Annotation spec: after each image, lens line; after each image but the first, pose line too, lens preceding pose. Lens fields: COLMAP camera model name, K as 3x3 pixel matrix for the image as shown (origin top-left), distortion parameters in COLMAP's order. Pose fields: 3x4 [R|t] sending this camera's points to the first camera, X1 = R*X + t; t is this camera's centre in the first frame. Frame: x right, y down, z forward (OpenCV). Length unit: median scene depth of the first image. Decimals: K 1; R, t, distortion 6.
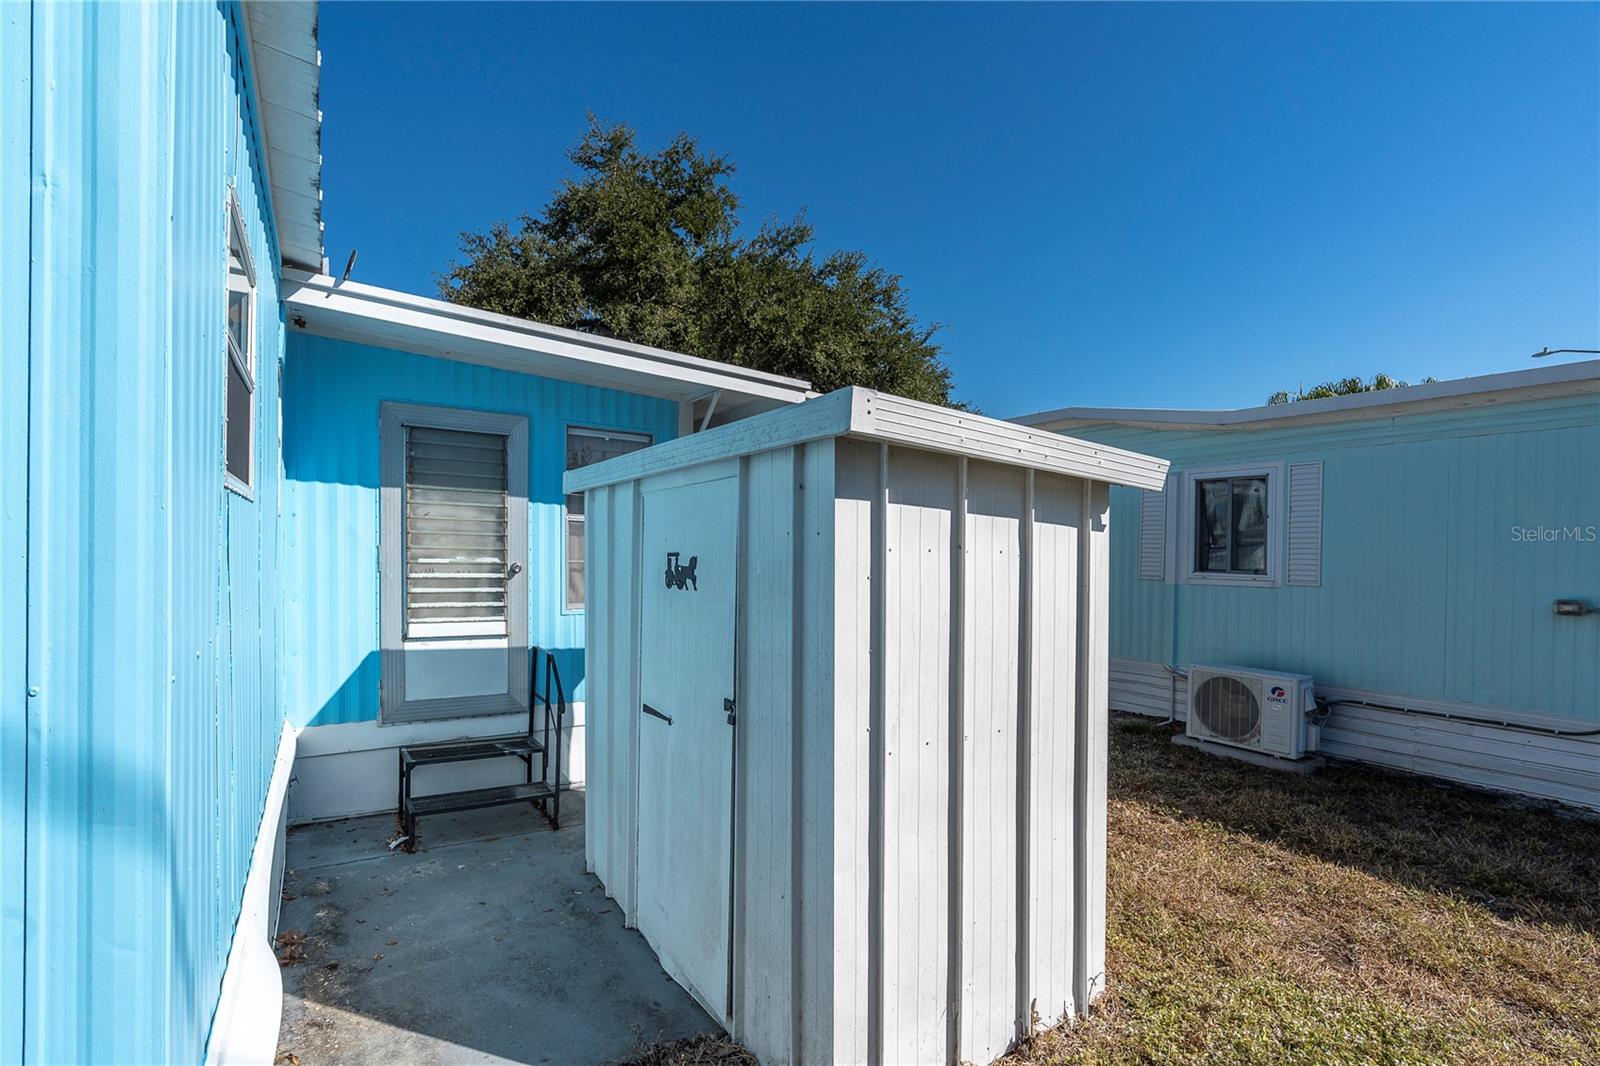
lens RADIAL K [[729.2, 0, 796.4], [0, 729.2, 540.4], [0, 0, 1]] dist [-0.009173, 0.001240]
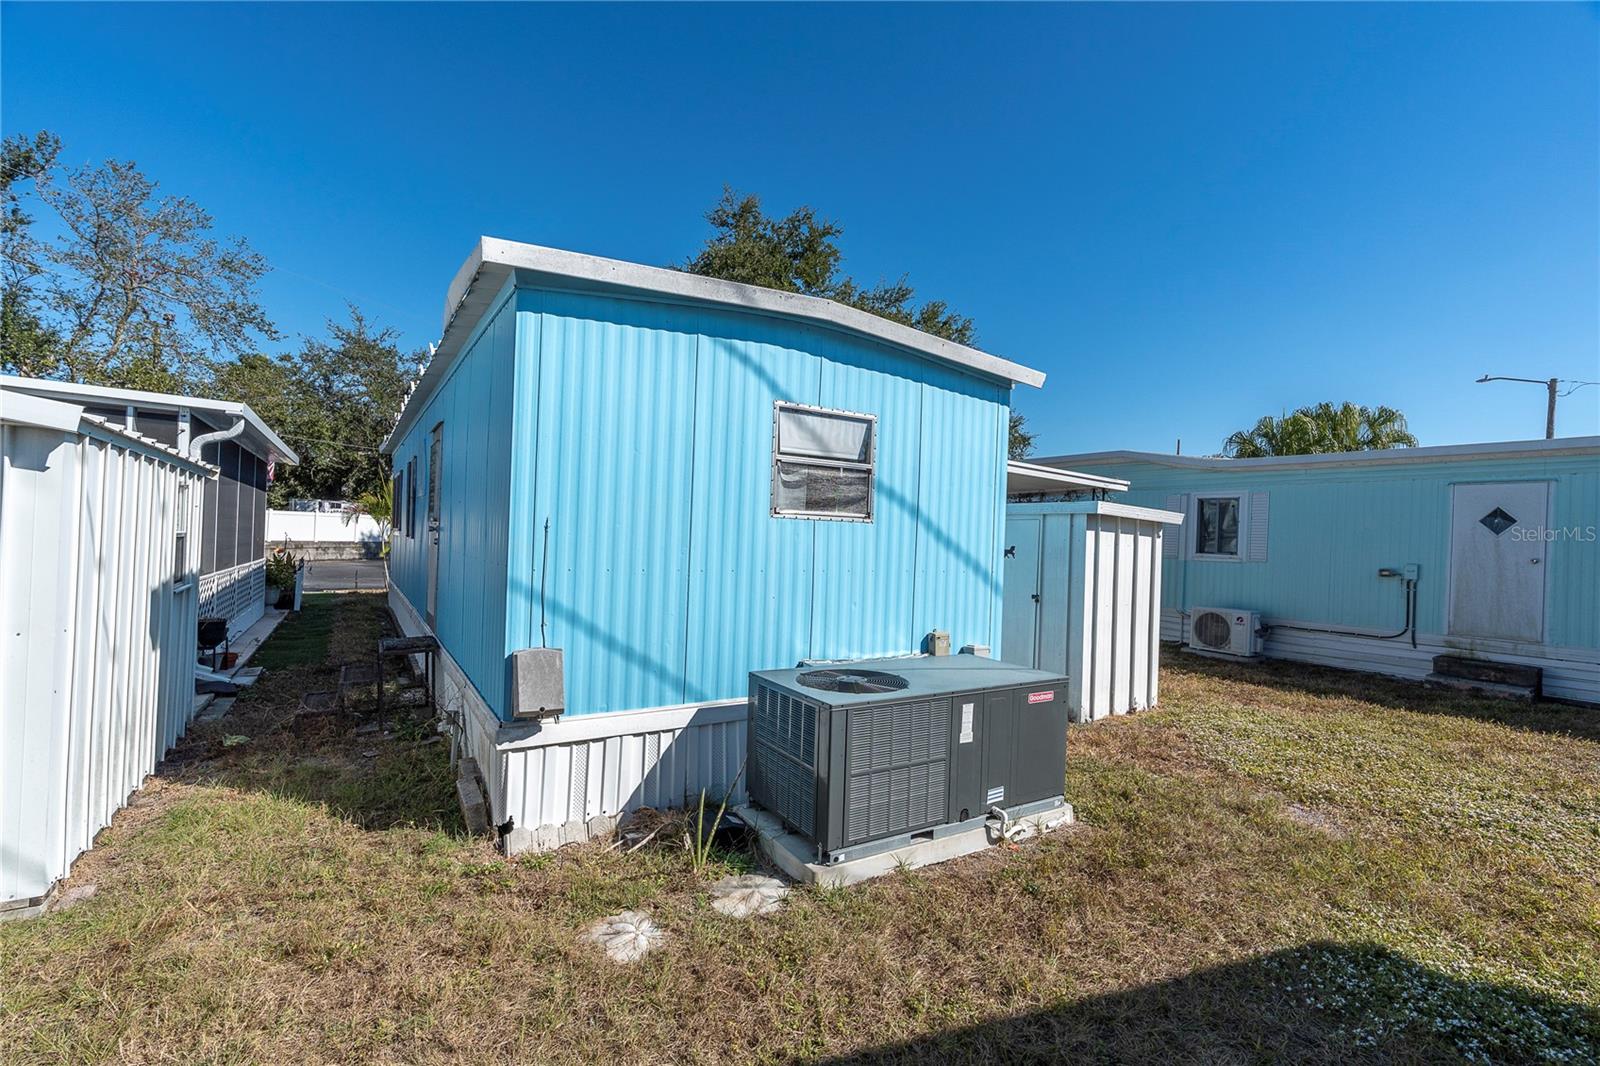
lens RADIAL K [[729.2, 0, 805.5], [0, 729.2, 534.7], [0, 0, 1]] dist [-0.009173, 0.001240]
pose [[0.999968, 0.007955, 0.000264, -0.411880], [-0.007959, 0.999749, 0.020932, -0.031944], [-0.000098, -0.020933, 0.999781, -0.785860]]
